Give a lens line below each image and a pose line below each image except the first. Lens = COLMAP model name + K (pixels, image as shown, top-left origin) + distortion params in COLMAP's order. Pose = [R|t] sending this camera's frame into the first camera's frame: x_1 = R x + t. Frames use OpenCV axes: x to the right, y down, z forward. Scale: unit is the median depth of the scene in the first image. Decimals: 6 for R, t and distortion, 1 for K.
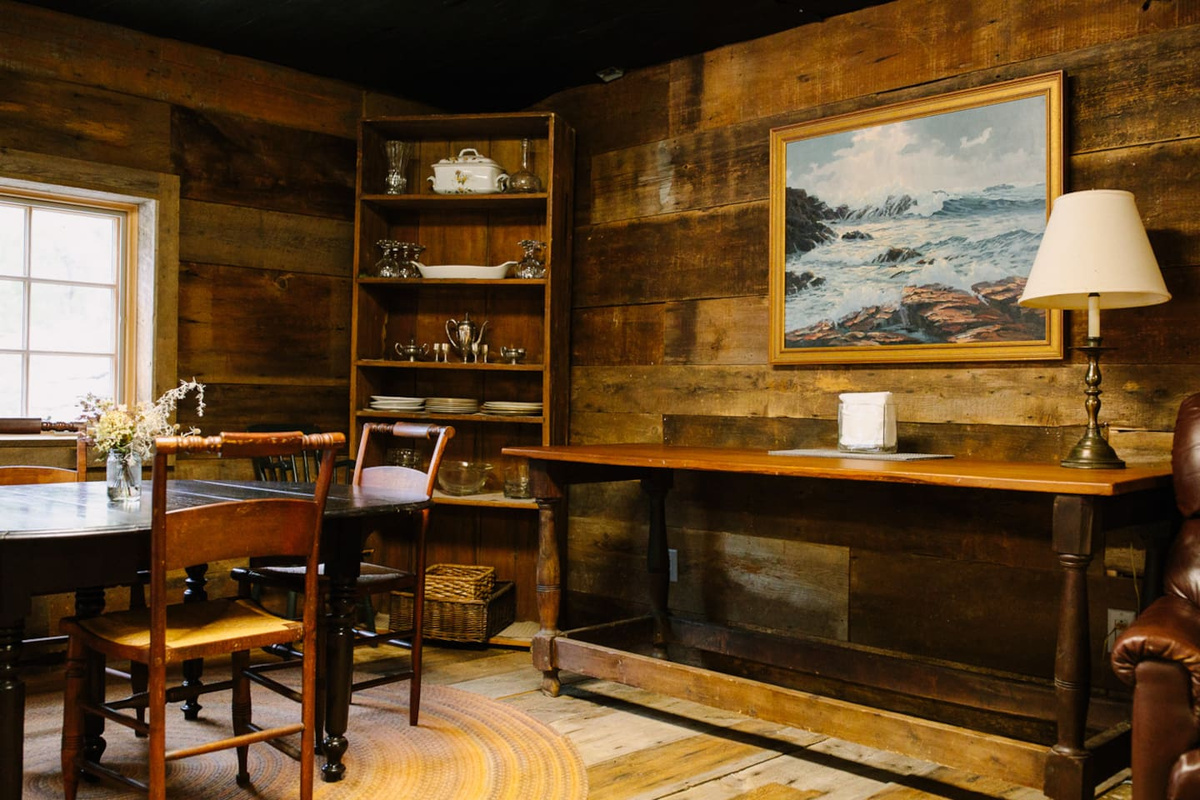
lens RADIAL K [[1144.1, 0, 600.0], [0, 1144.1, 400.0], [0, 0, 1]] dist [-0.002689, -0.018829]
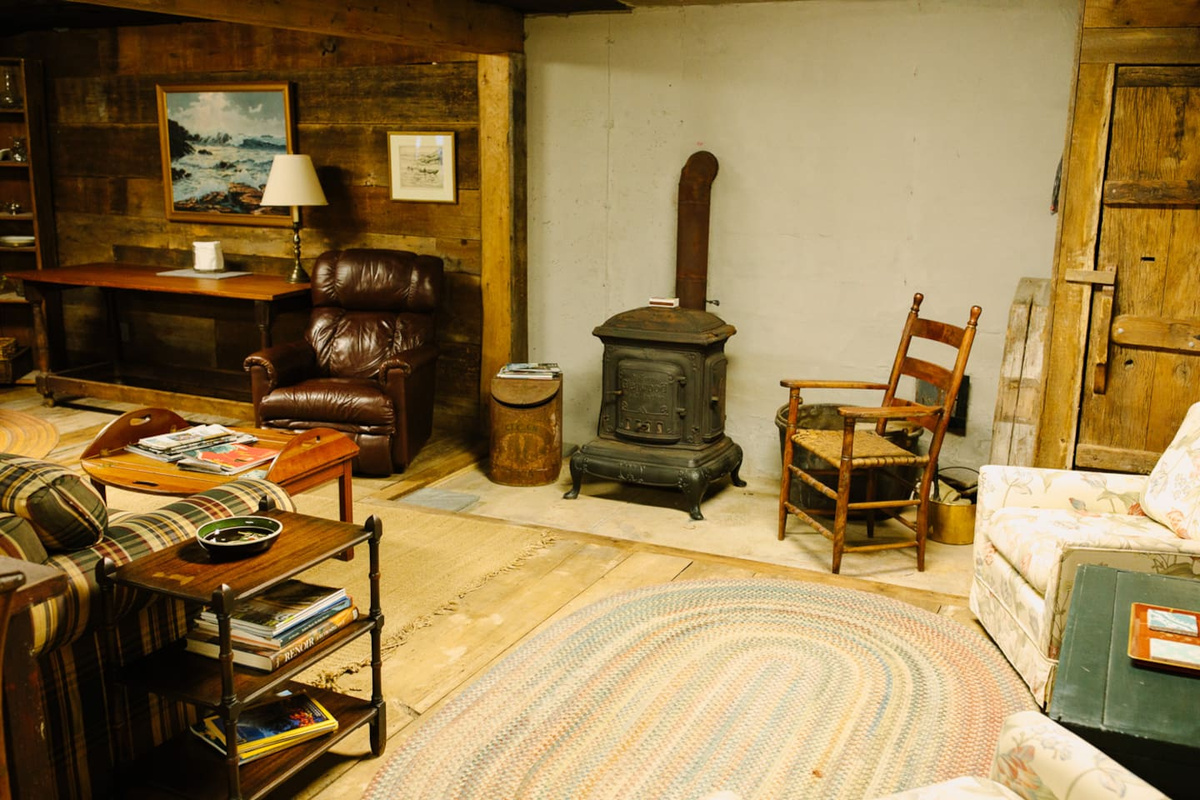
lens RADIAL K [[1144.1, 0, 600.0], [0, 1144.1, 400.0], [0, 0, 1]] dist [-0.002689, -0.018829]
pose [[0.942623, -0.073280, 0.325717, 0.192081], [-0.002009, 0.974351, 0.225023, -0.167167], [-0.333852, -0.212767, 0.918299, -0.974584]]
